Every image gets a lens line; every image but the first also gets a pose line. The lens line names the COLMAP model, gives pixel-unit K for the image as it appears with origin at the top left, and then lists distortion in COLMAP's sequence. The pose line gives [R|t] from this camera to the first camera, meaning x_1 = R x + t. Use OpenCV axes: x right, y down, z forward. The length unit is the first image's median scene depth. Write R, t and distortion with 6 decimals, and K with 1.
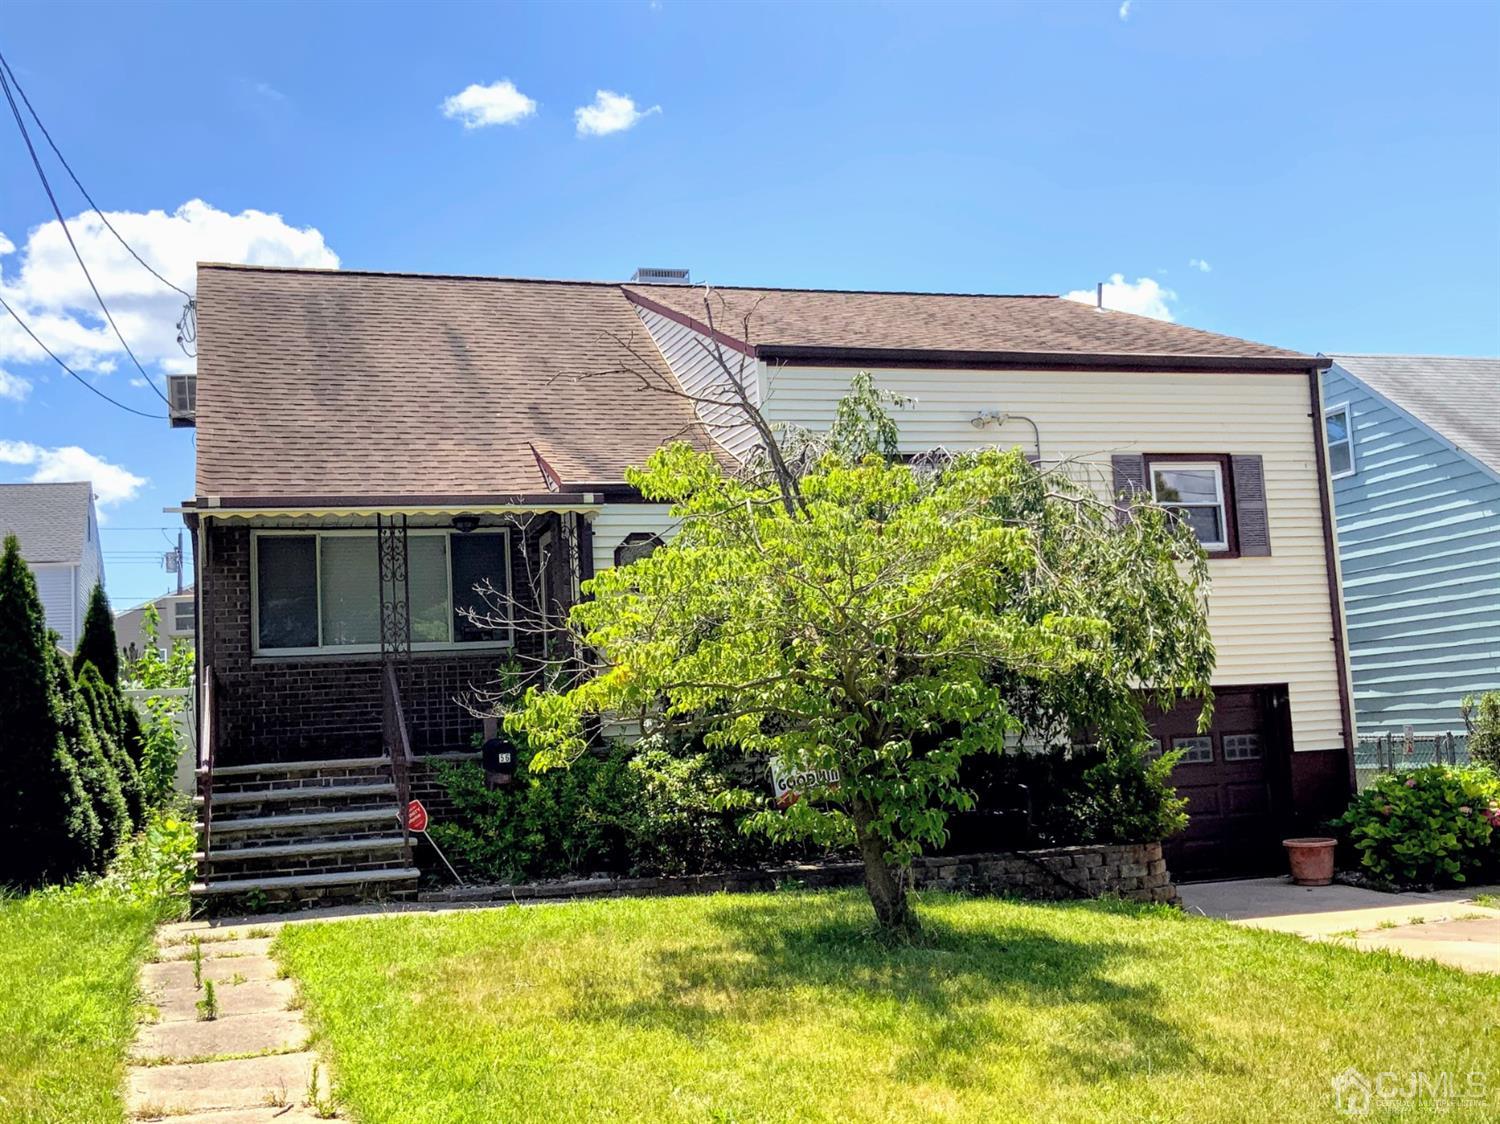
lens RADIAL K [[1619.9, 0, 750.0], [0, 1619.9, 562.0], [0, 0, 1]] dist [0.009341, 0.006394]
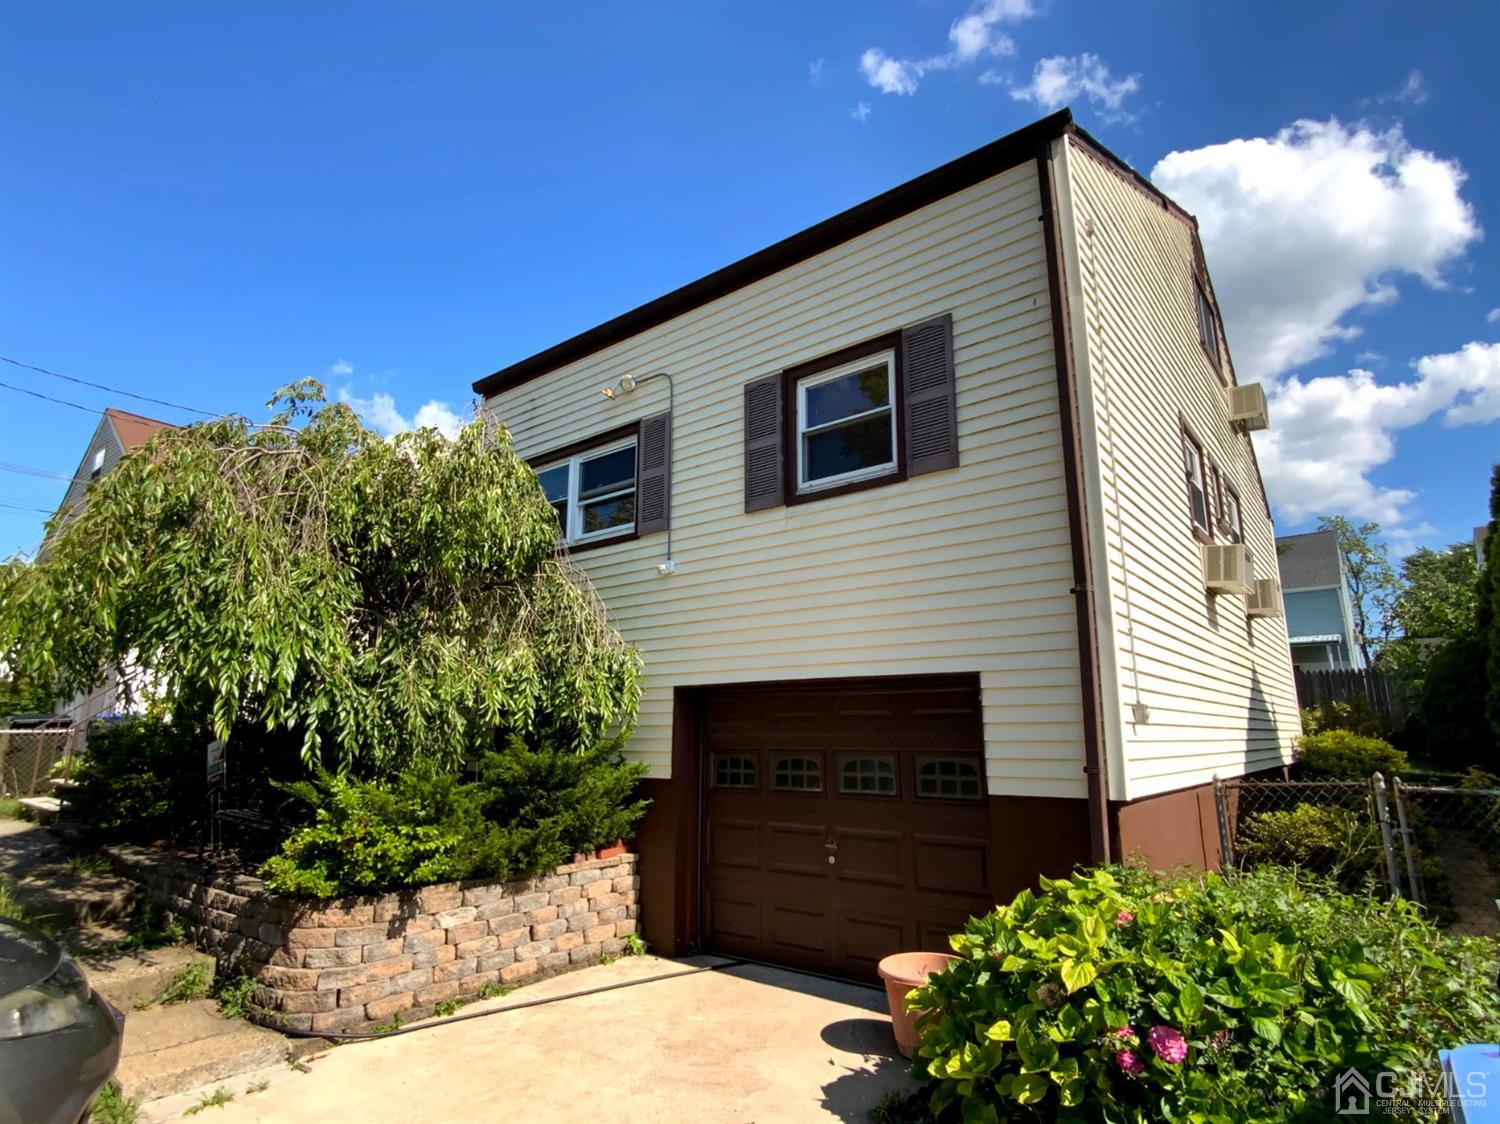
lens RADIAL K [[812.1, 0, 750.0], [0, 812.1, 562.0], [0, 0, 1]] dist [-0.001004, -0.000157]
pose [[0.557020, -0.124004, -0.821189, 0.530090], [0.068812, 0.992281, -0.103164, 0.059478], [0.827644, 0.000957, 0.561253, 0.766645]]
